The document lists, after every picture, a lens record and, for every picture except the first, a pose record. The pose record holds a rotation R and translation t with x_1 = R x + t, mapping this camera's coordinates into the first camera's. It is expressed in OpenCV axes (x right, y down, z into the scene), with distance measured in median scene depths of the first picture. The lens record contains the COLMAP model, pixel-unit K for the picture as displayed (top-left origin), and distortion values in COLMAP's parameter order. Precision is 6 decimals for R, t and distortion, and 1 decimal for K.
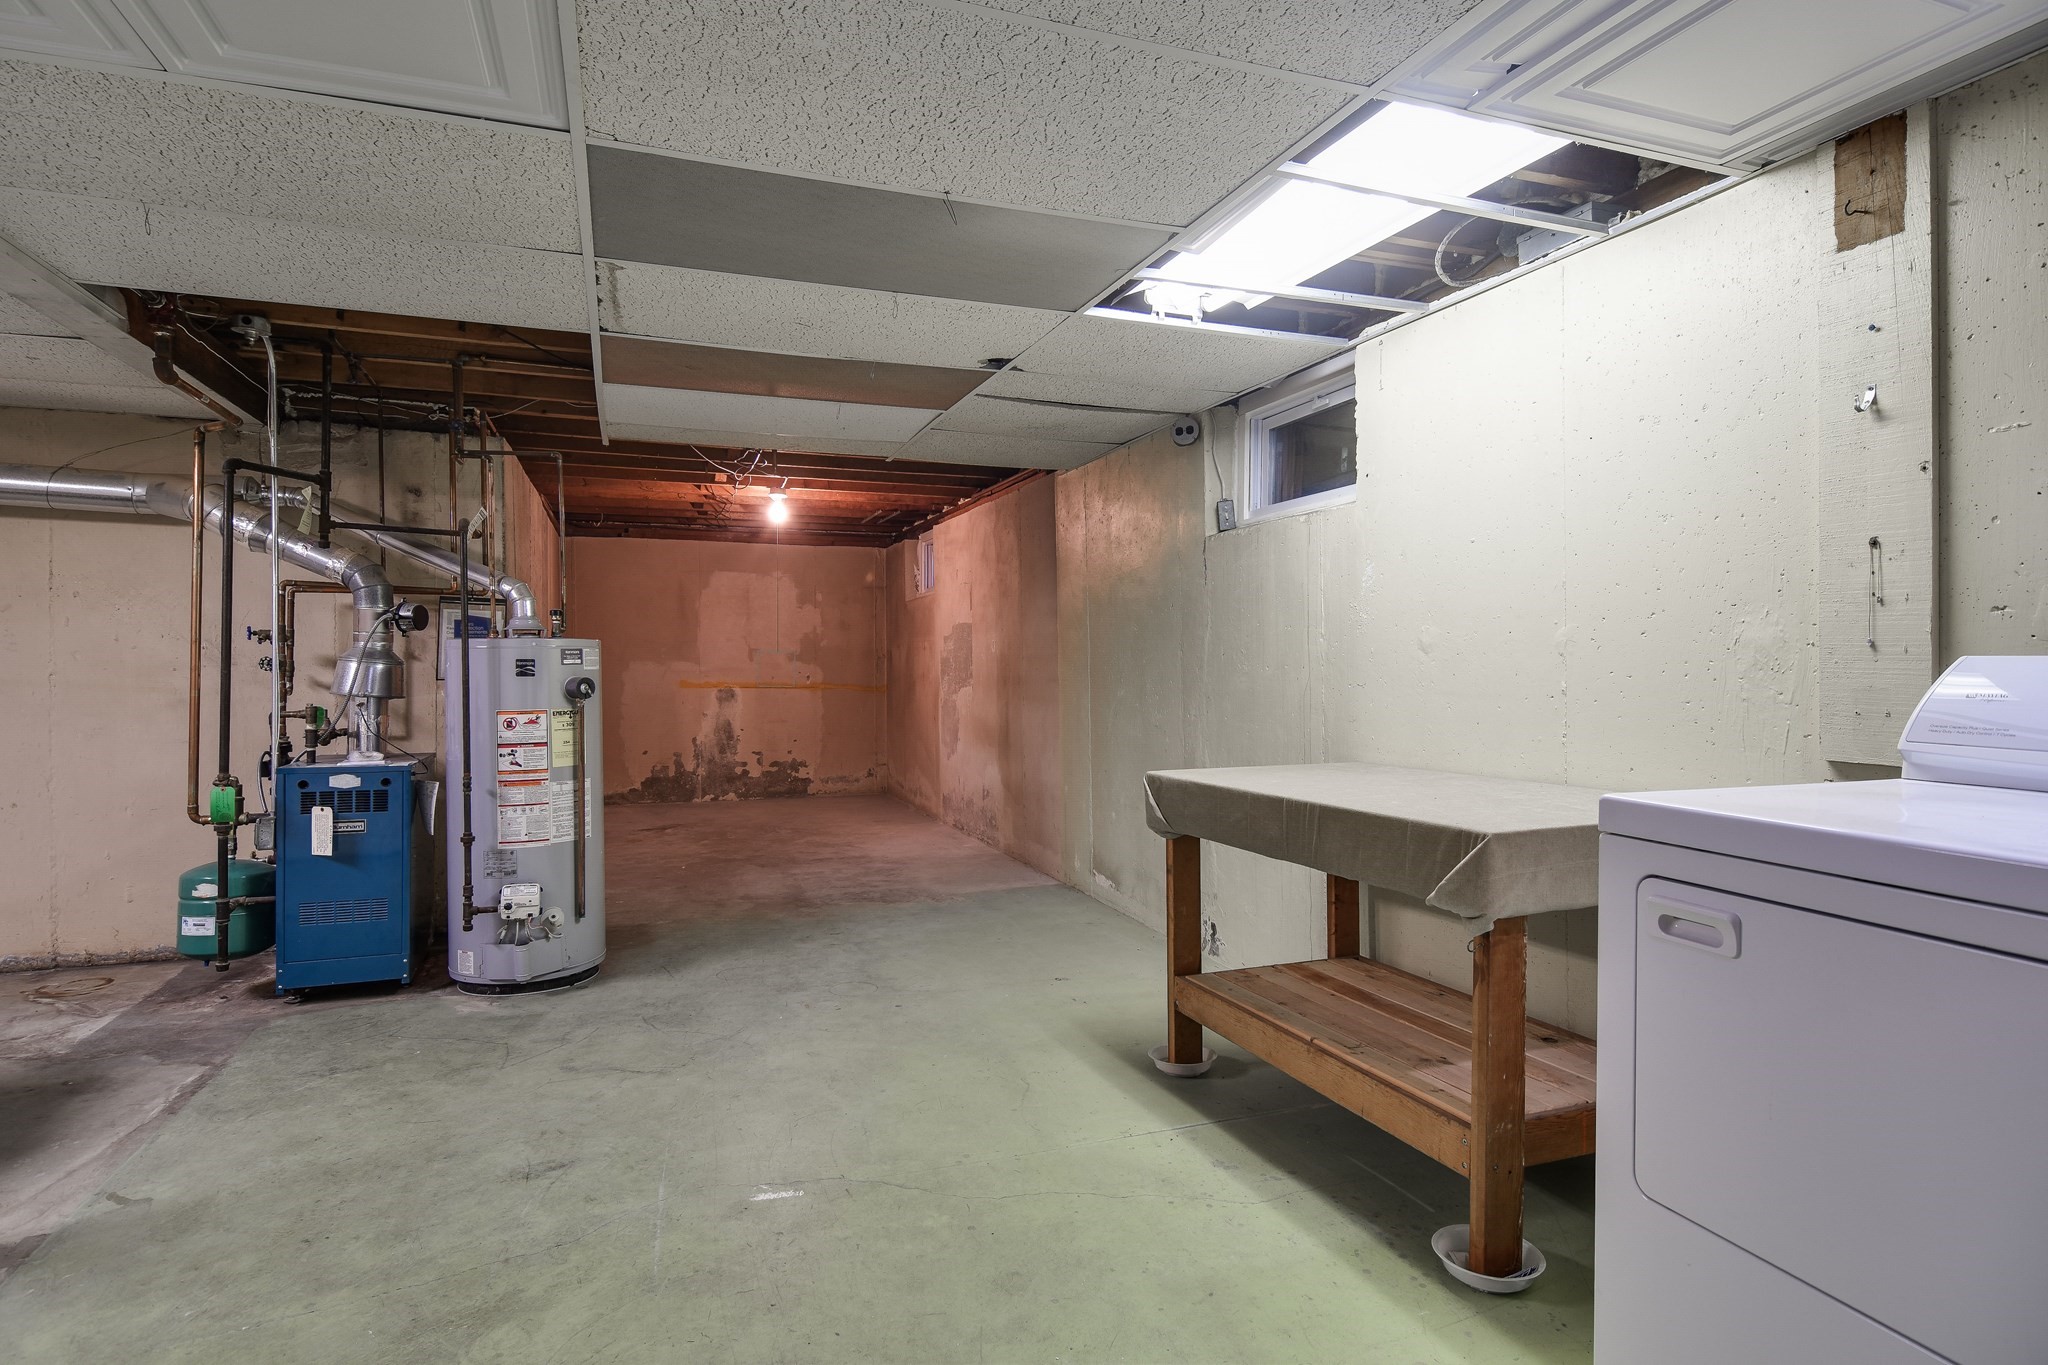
lens RADIAL K [[1097.5, 0, 1014.9], [0, 1097.5, 676.0], [0, 0, 1]] dist [0.016411, -0.011538]
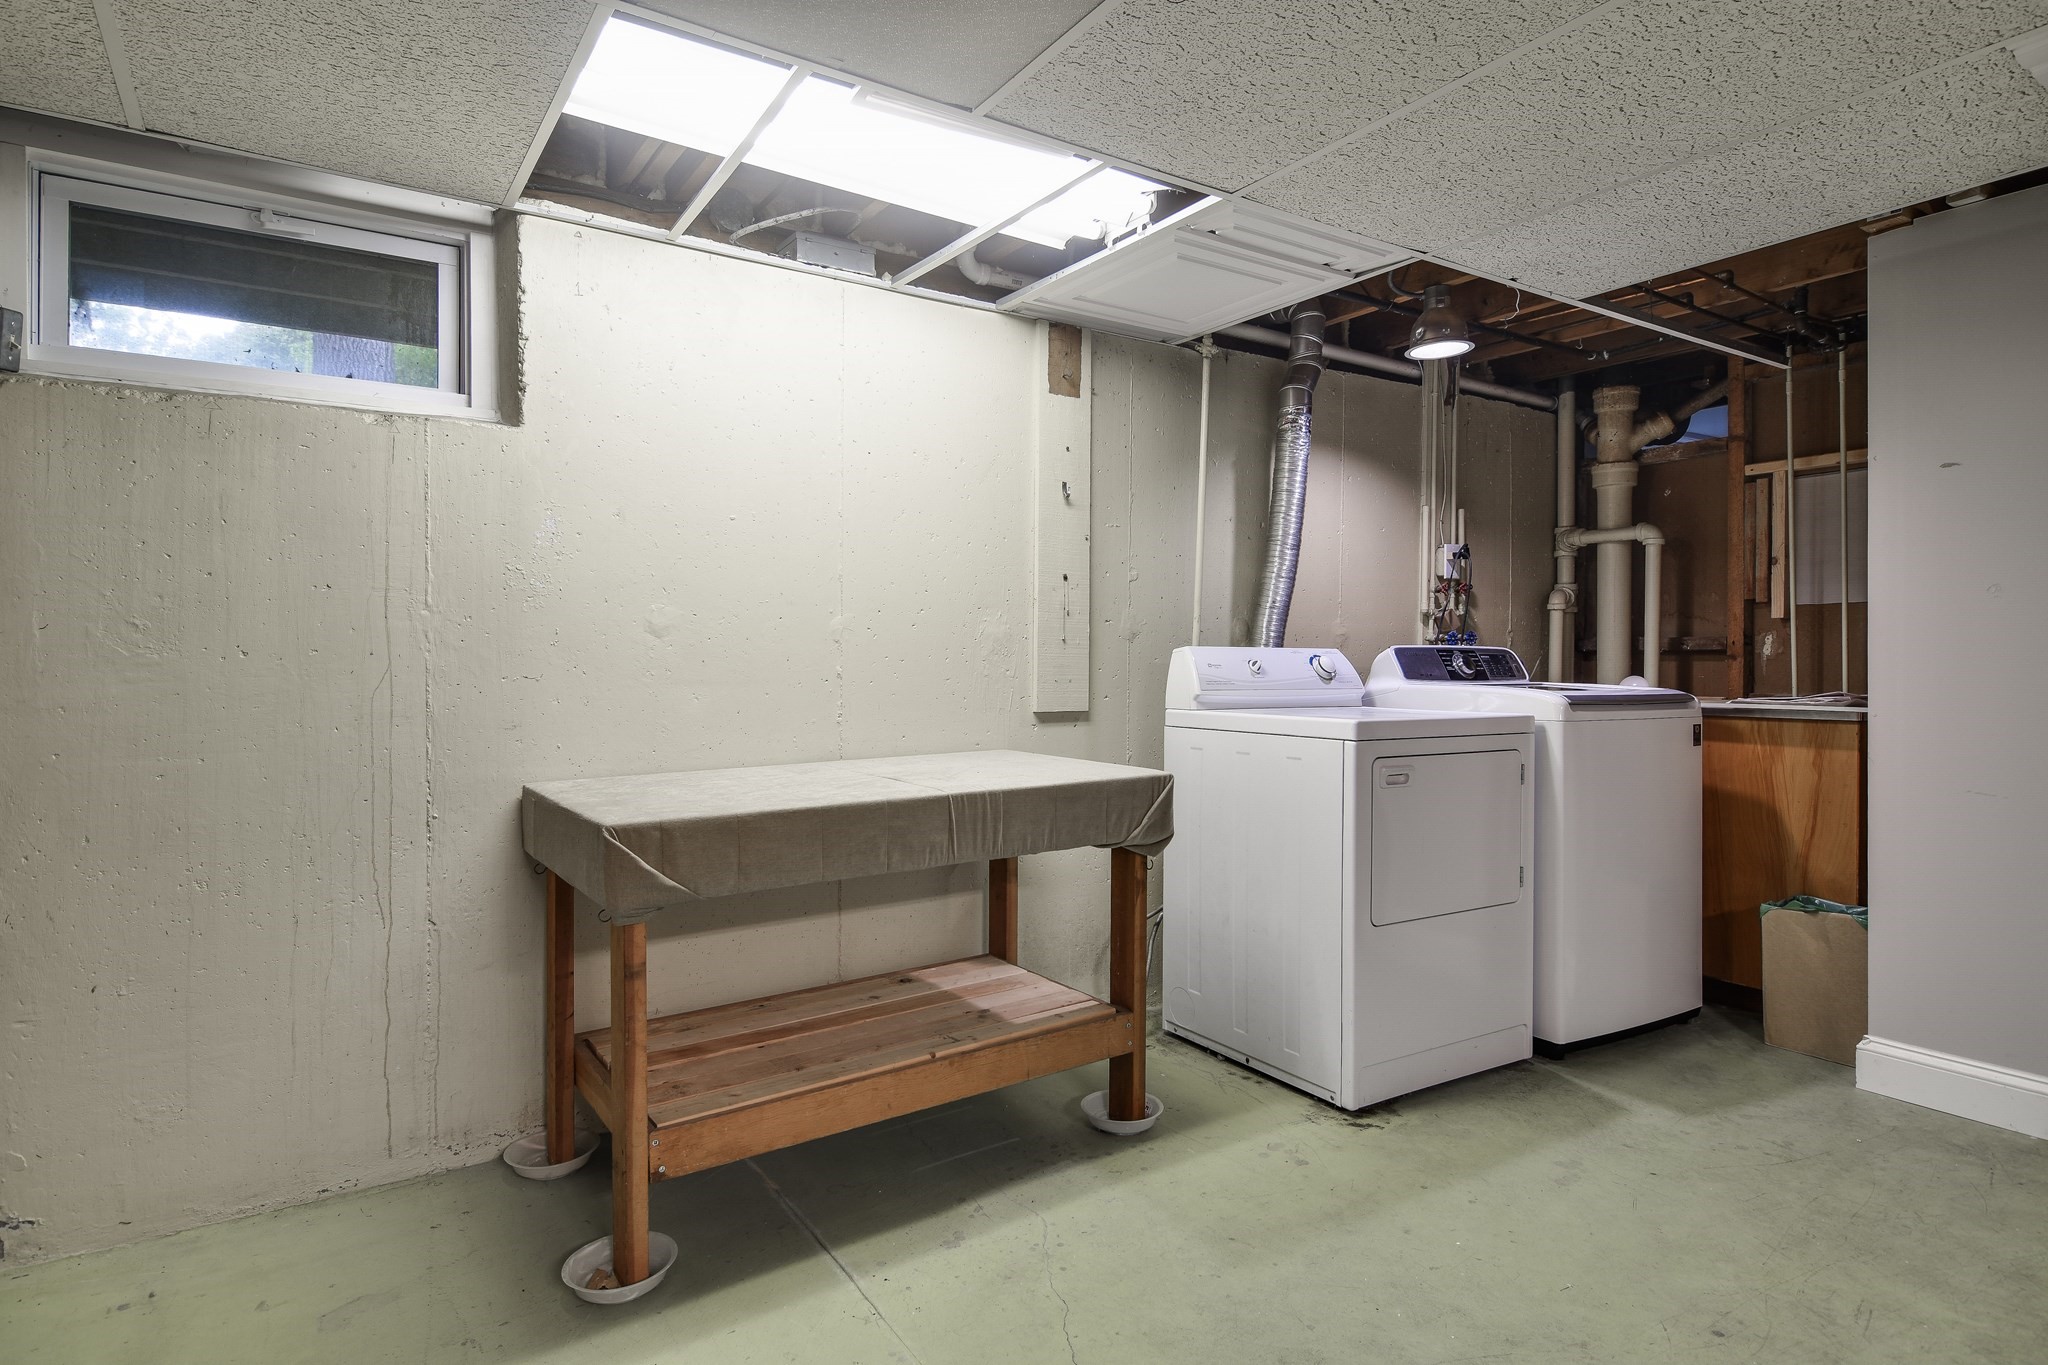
lens RADIAL K [[1097.5, 0, 1009.9], [0, 1097.5, 665.3], [0, 0, 1]] dist [0.016411, -0.011538]
pose [[-0.223446, -0.006103, 0.974697, -0.652822], [0.011065, 0.999900, 0.008798, -0.003713], [-0.974654, 0.012751, -0.223356, 1.163932]]
